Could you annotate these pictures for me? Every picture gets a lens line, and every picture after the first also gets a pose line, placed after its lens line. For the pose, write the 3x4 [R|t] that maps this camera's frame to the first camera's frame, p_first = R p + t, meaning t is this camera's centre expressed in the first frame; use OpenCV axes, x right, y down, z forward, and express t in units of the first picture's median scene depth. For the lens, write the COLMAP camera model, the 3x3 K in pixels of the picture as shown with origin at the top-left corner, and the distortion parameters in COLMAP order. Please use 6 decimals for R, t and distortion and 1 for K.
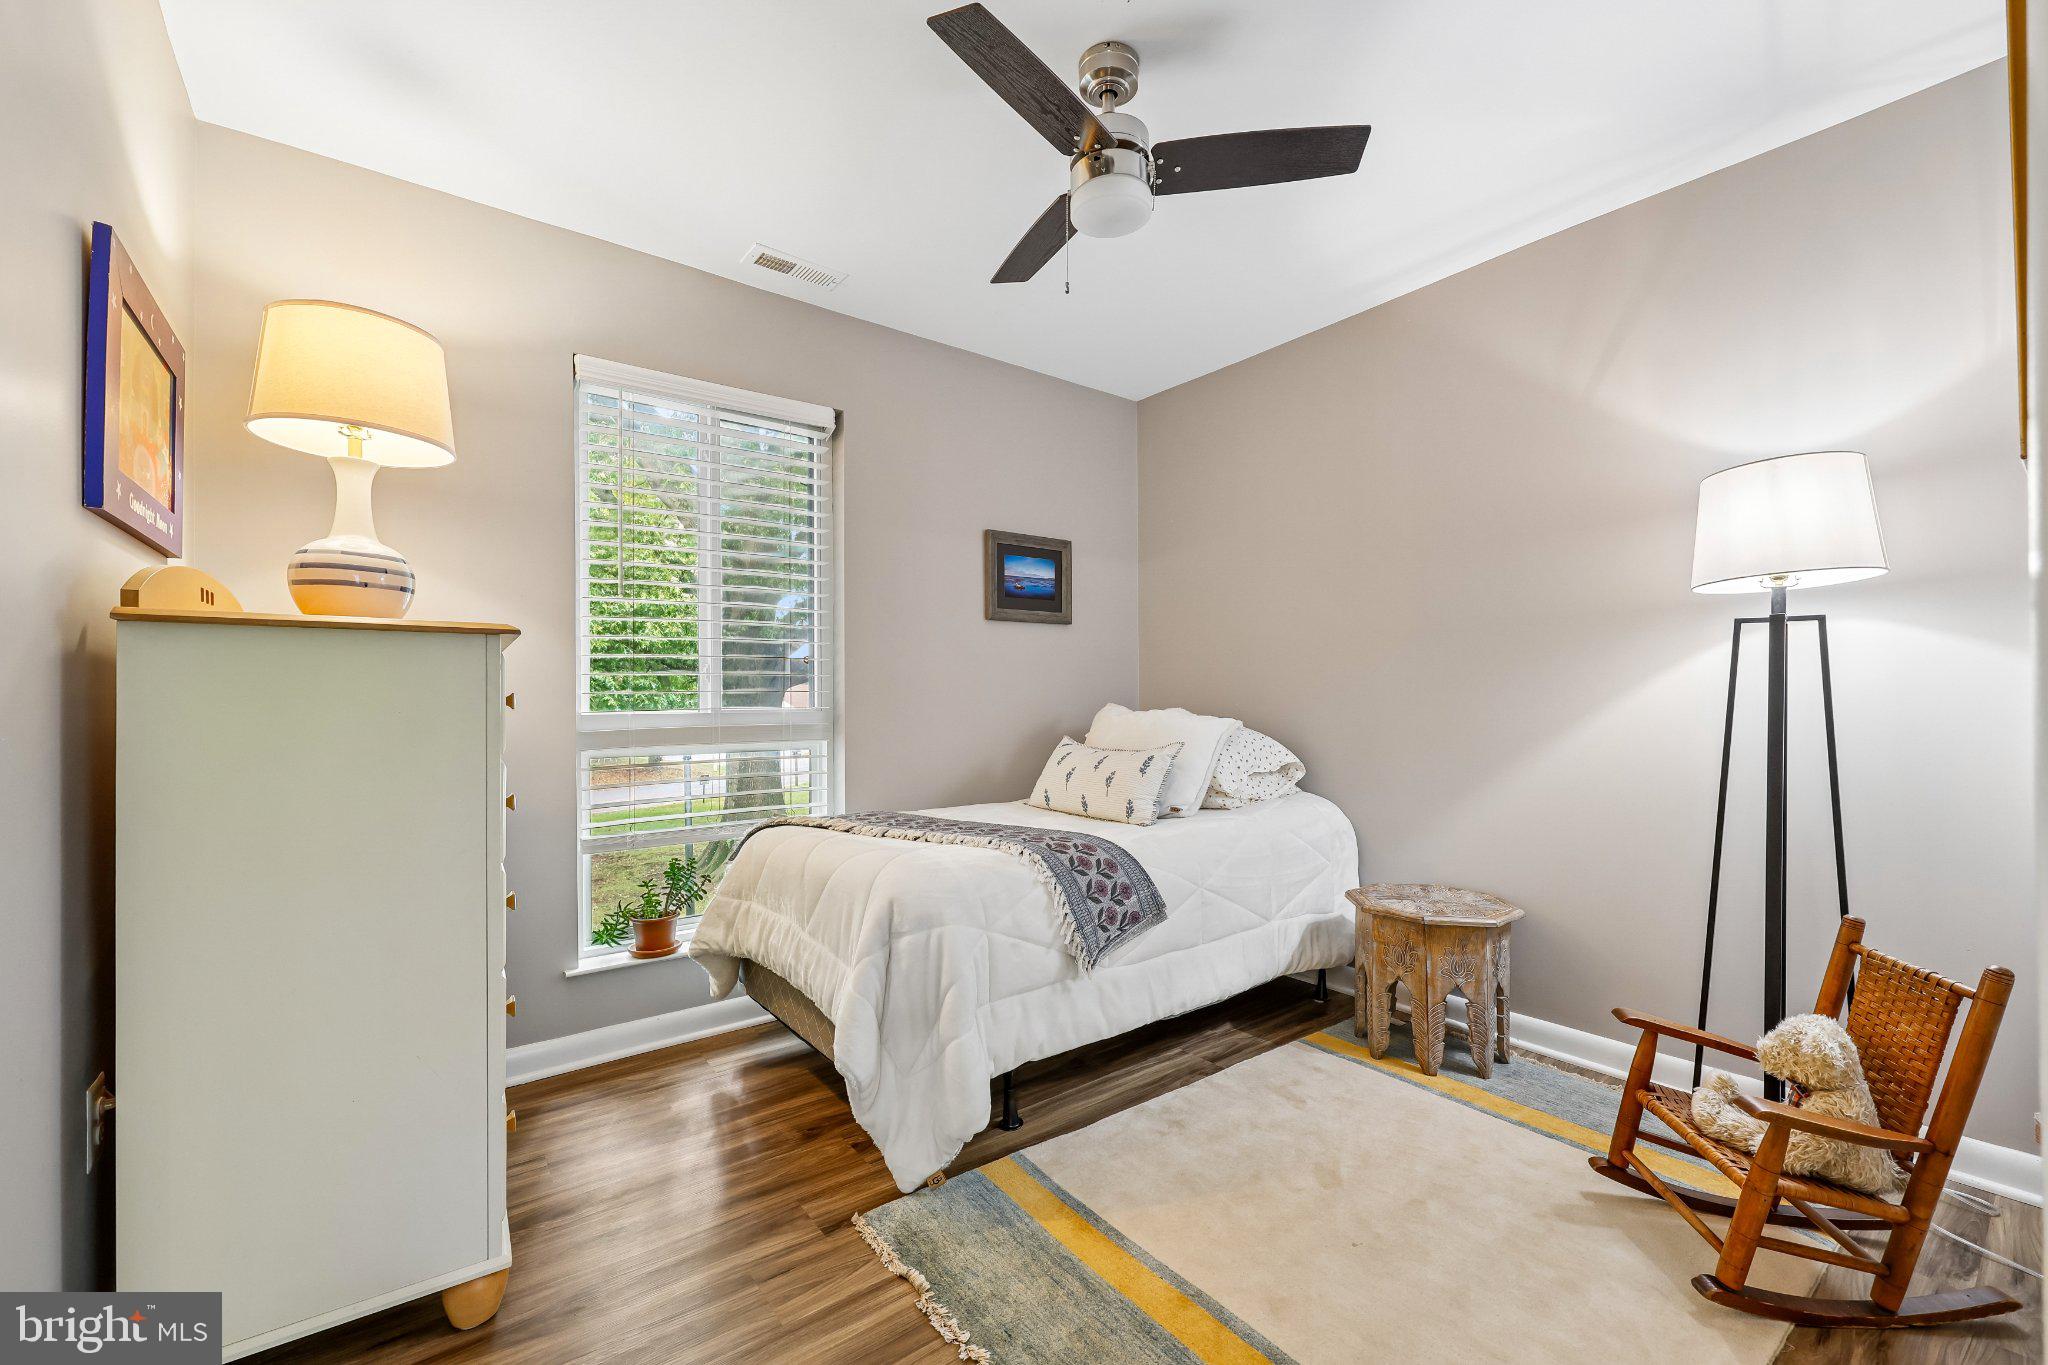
lens RADIAL K [[827.8, 0, 1024.1], [0, 827.8, 685.0], [0, 0, 1]] dist [-0.004664, -0.000219]
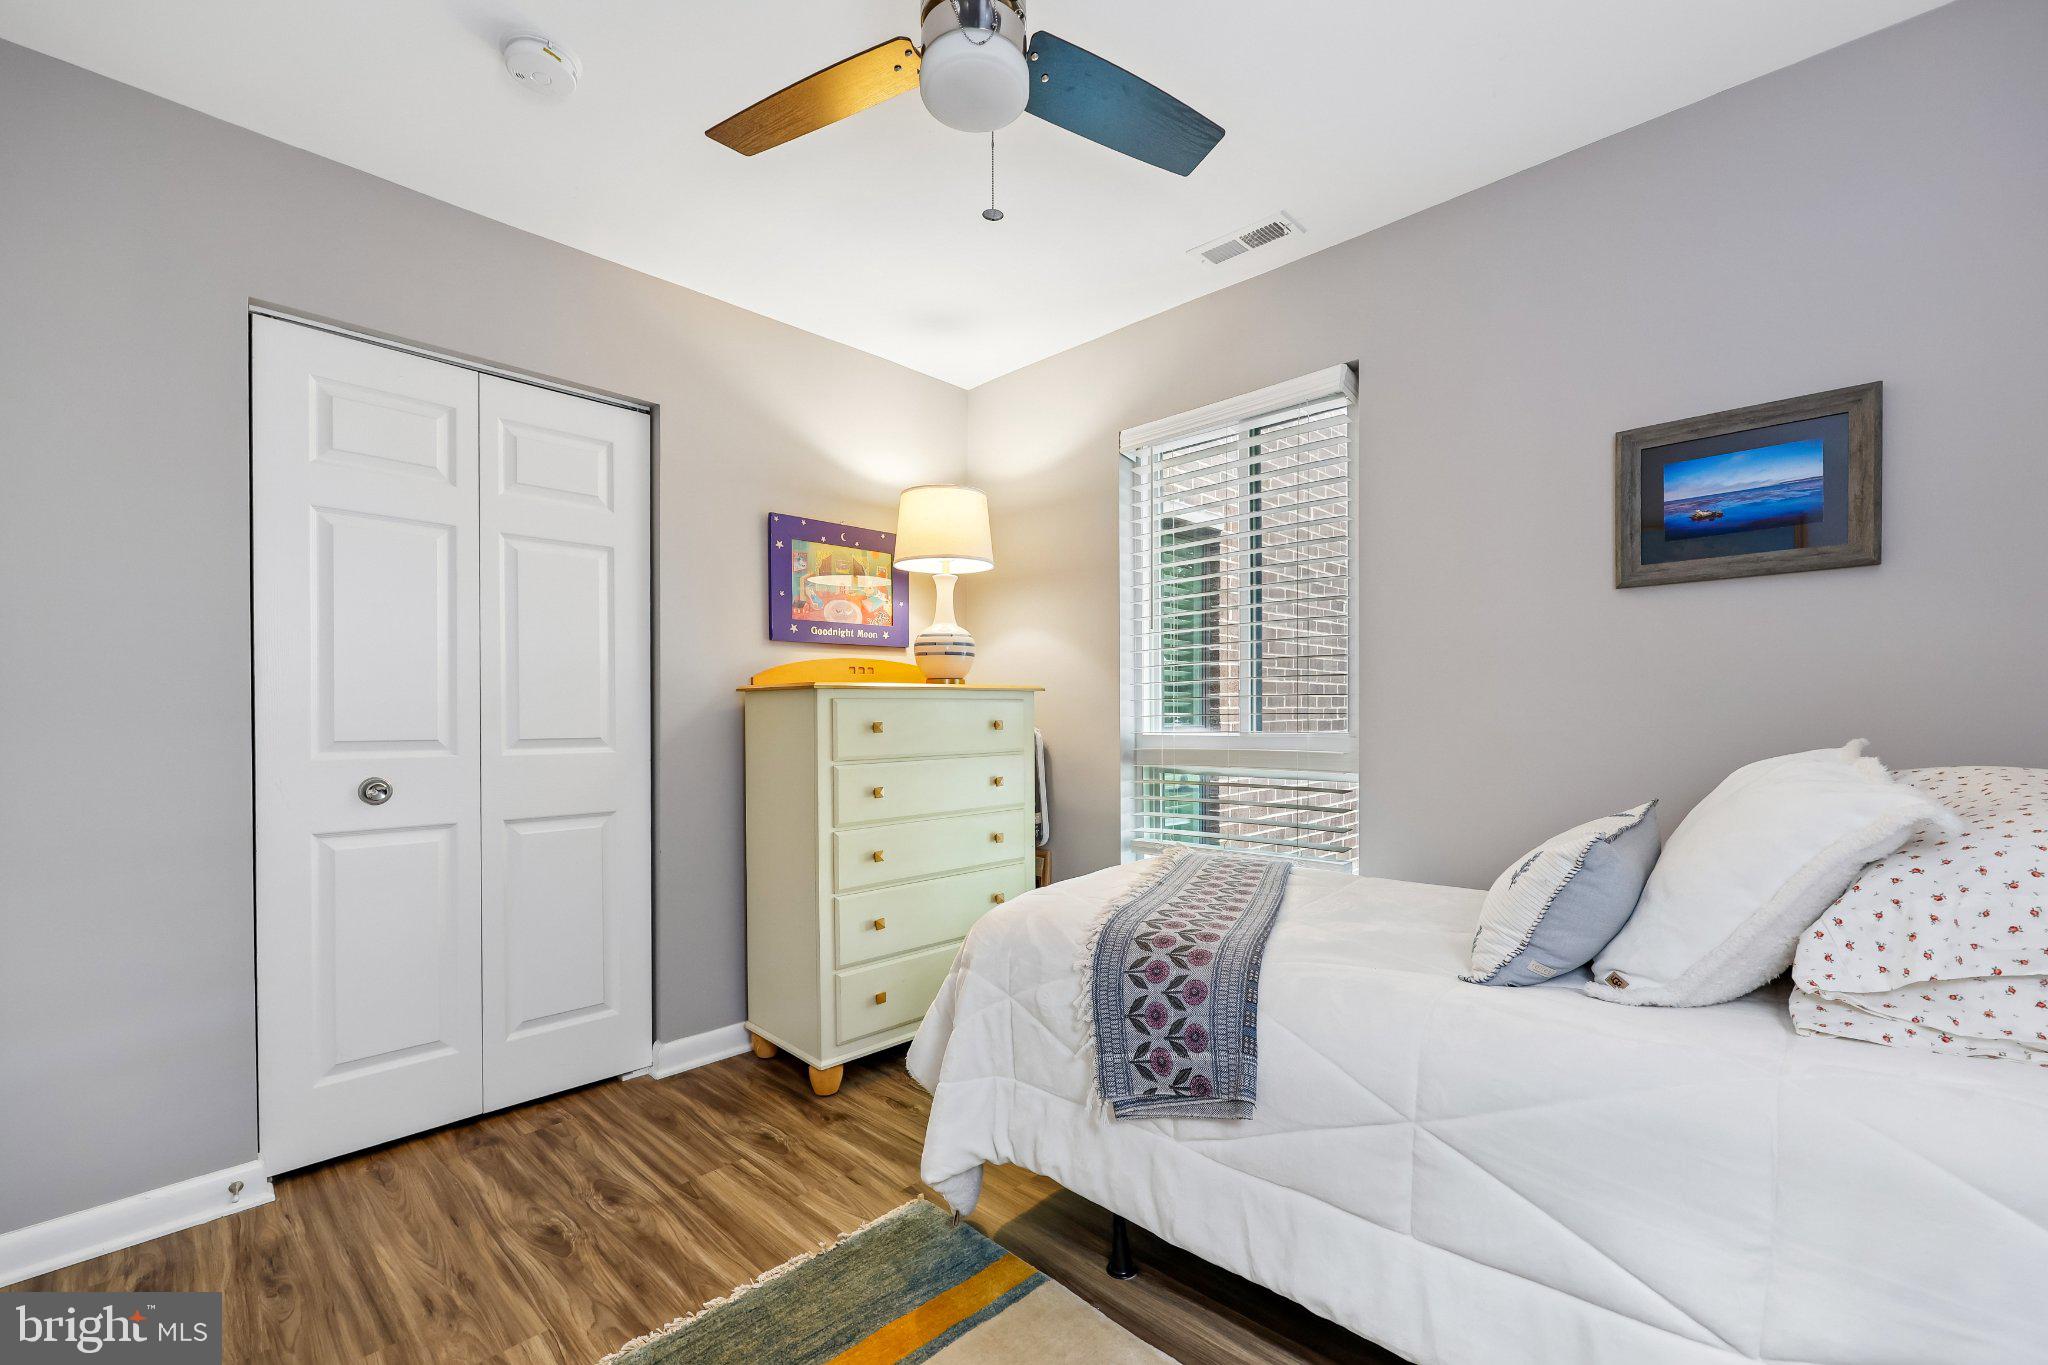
lens RADIAL K [[827.8, 0, 1018.5], [0, 827.8, 725.1], [0, 0, 1]] dist [-0.004664, -0.000219]
pose [[0.165894, 0.015285, -0.986025, 0.723827], [0.025204, 0.999488, 0.019734, -0.008211], [0.985821, -0.028126, 0.165424, 0.766535]]
